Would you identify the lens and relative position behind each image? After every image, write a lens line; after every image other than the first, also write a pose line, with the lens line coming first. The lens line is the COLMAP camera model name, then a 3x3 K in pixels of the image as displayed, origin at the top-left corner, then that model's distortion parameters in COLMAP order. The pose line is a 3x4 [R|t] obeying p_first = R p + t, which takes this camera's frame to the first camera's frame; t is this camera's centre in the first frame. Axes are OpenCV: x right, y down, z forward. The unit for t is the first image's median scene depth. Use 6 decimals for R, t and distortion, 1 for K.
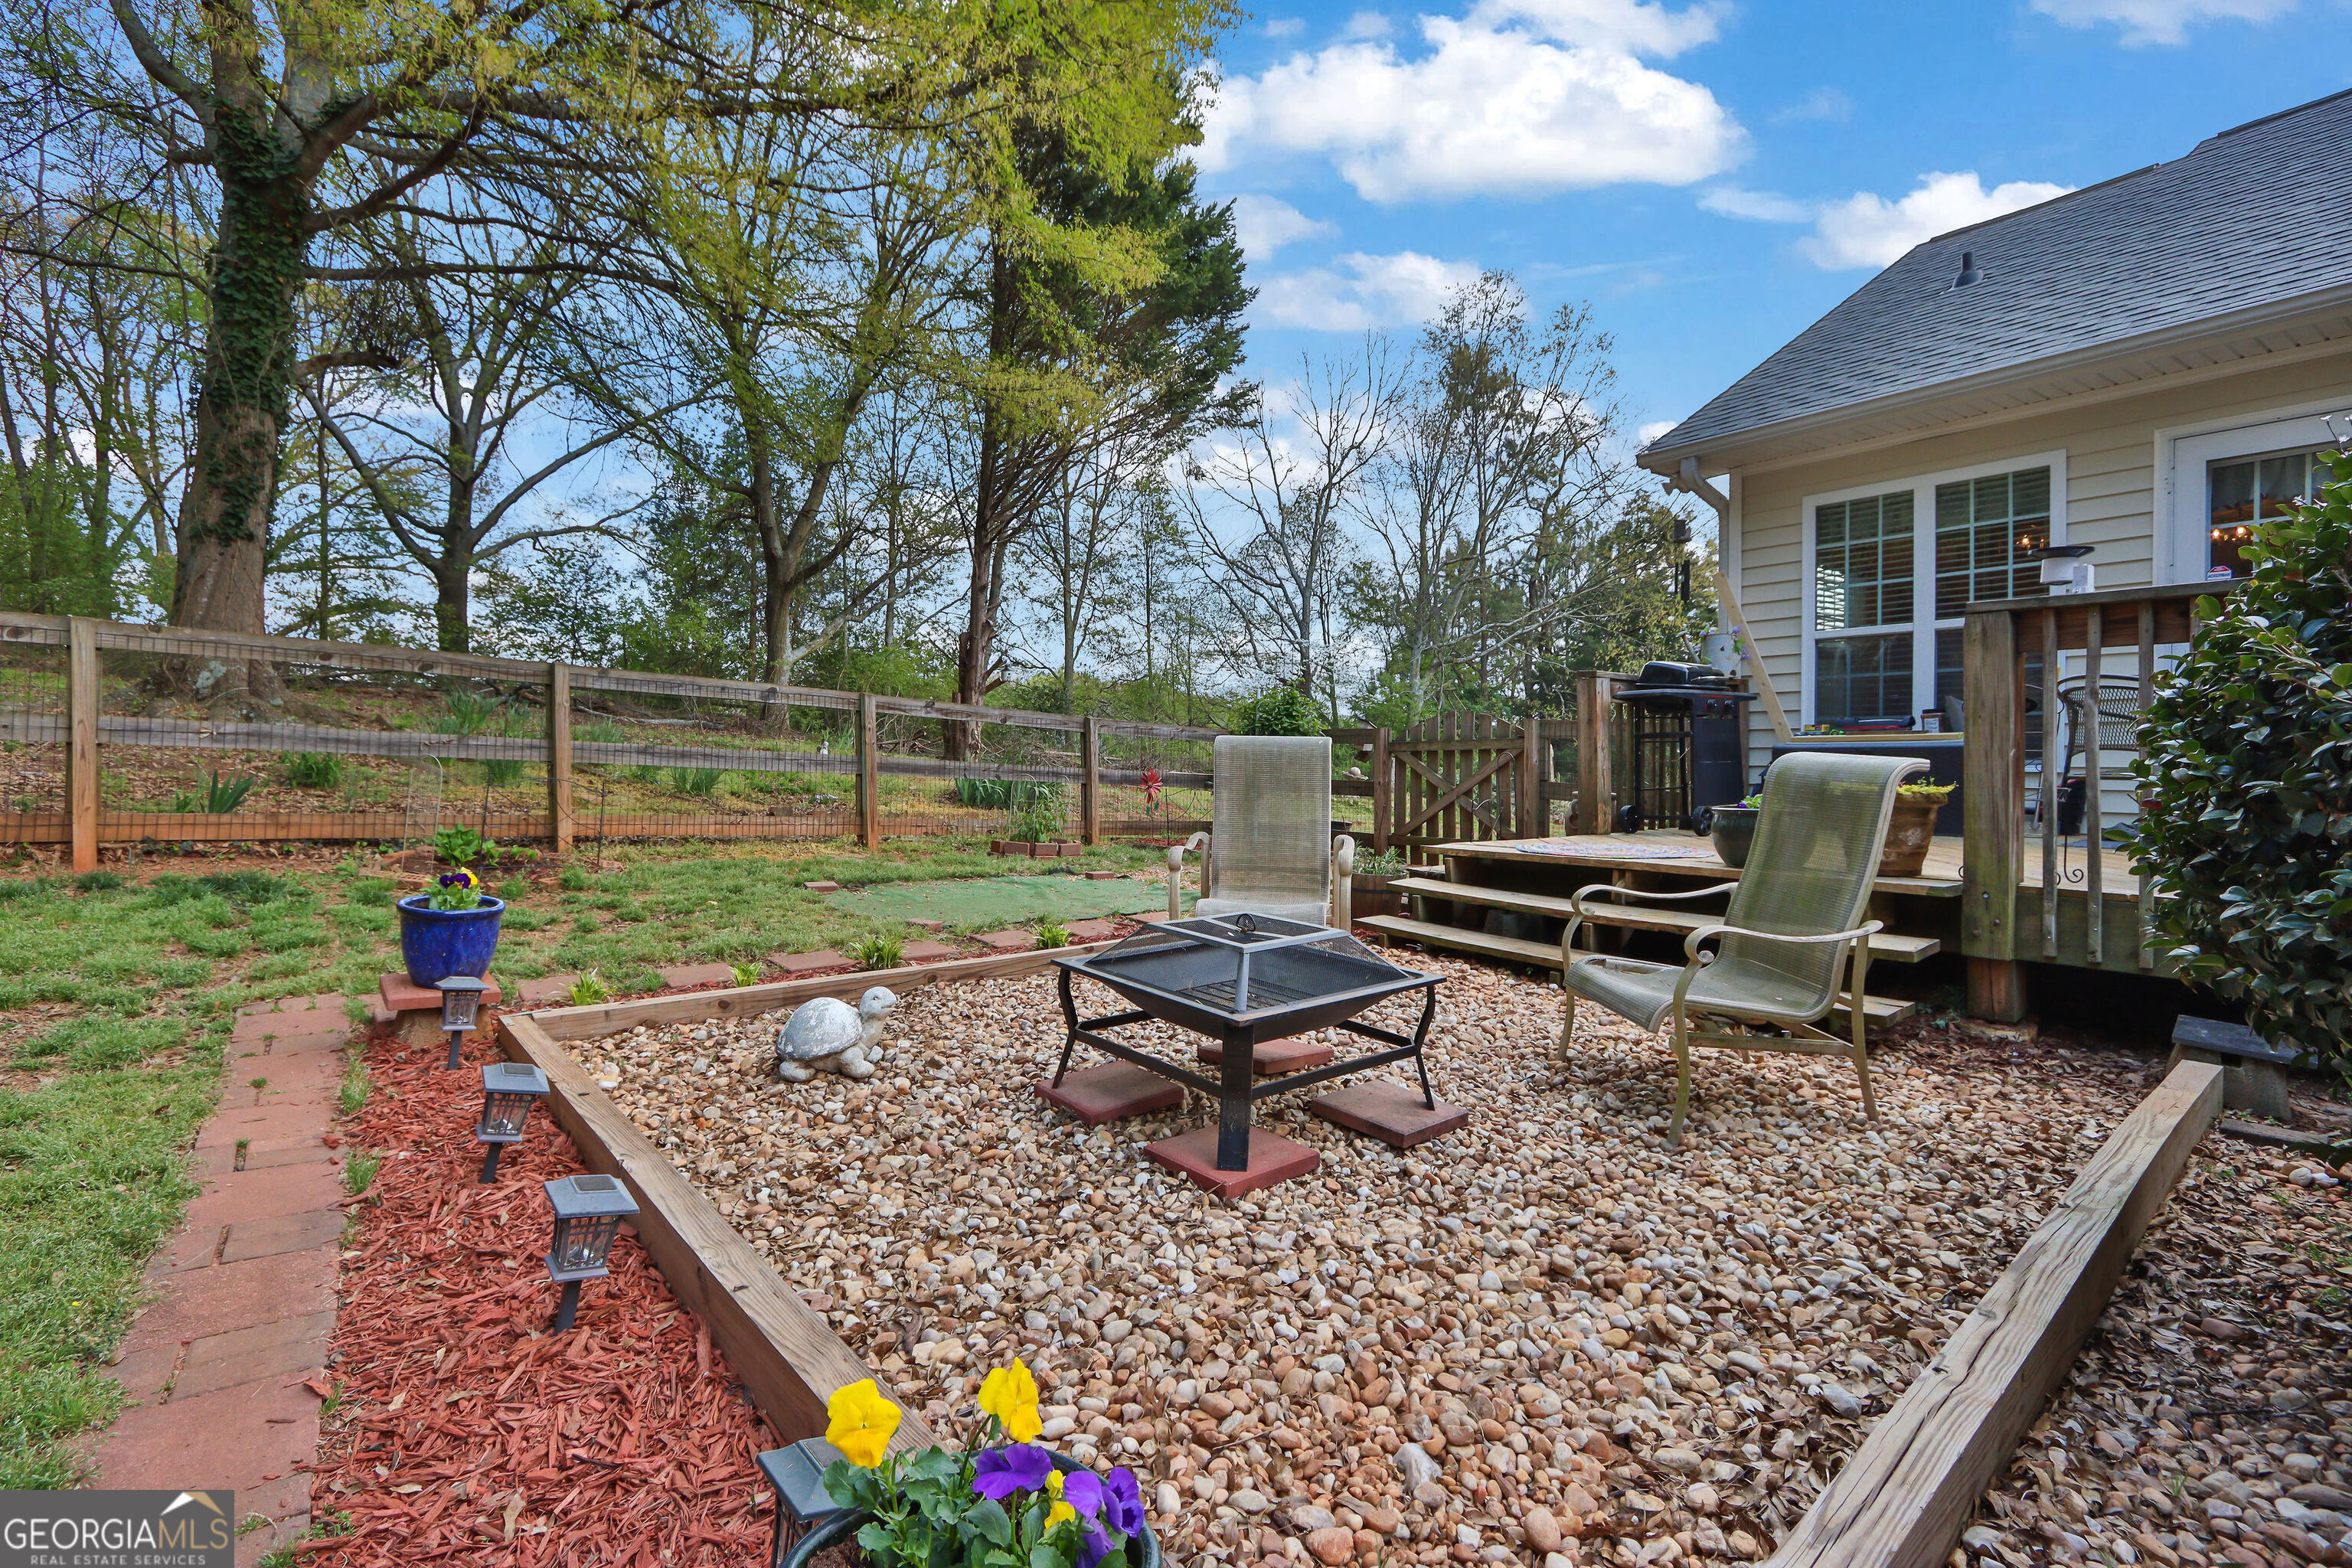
lens RADIAL K [[1091.8, 0, 1171.8], [0, 1091.8, 774.7], [0, 0, 1]] dist [-0.014550, 0.000468]
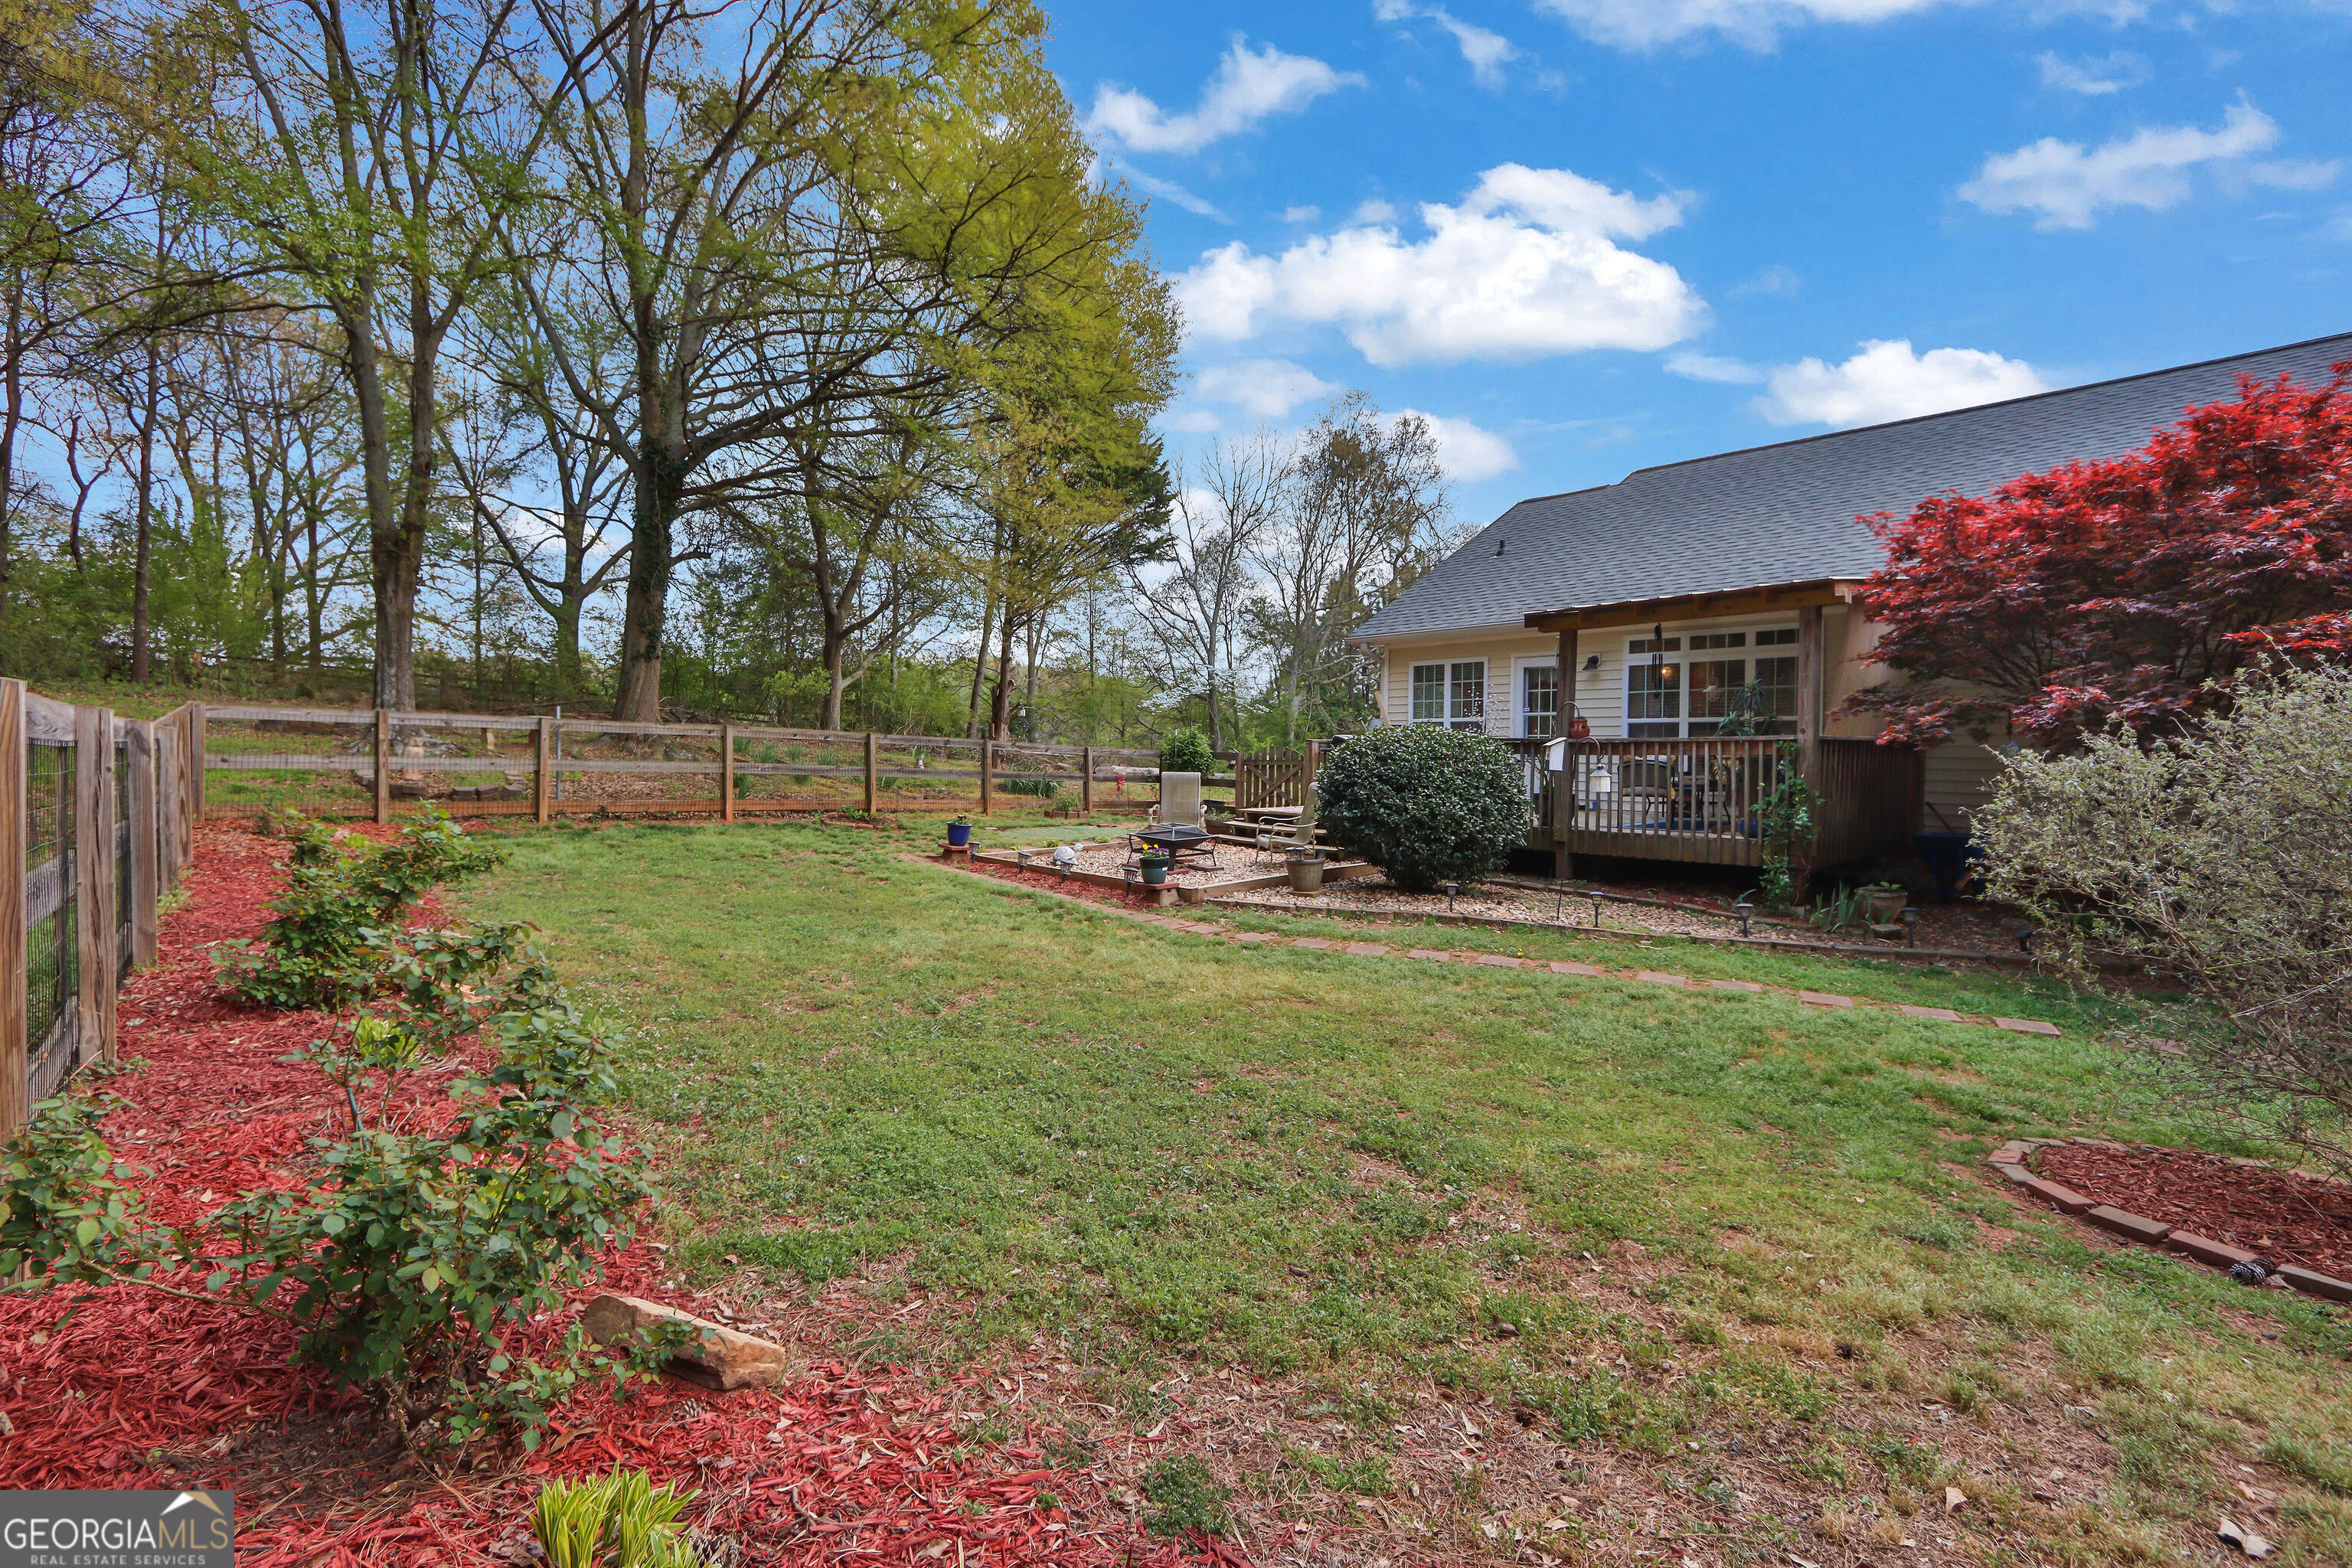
lens RADIAL K [[1091.8, 0, 1171.8], [0, 1091.8, 774.7], [0, 0, 1]] dist [-0.014550, 0.000468]
pose [[0.997272, -0.004648, 0.073662, -0.020832], [0.003356, 0.999839, 0.017647, -0.010969], [-0.073732, -0.017352, 0.997127, -0.272935]]
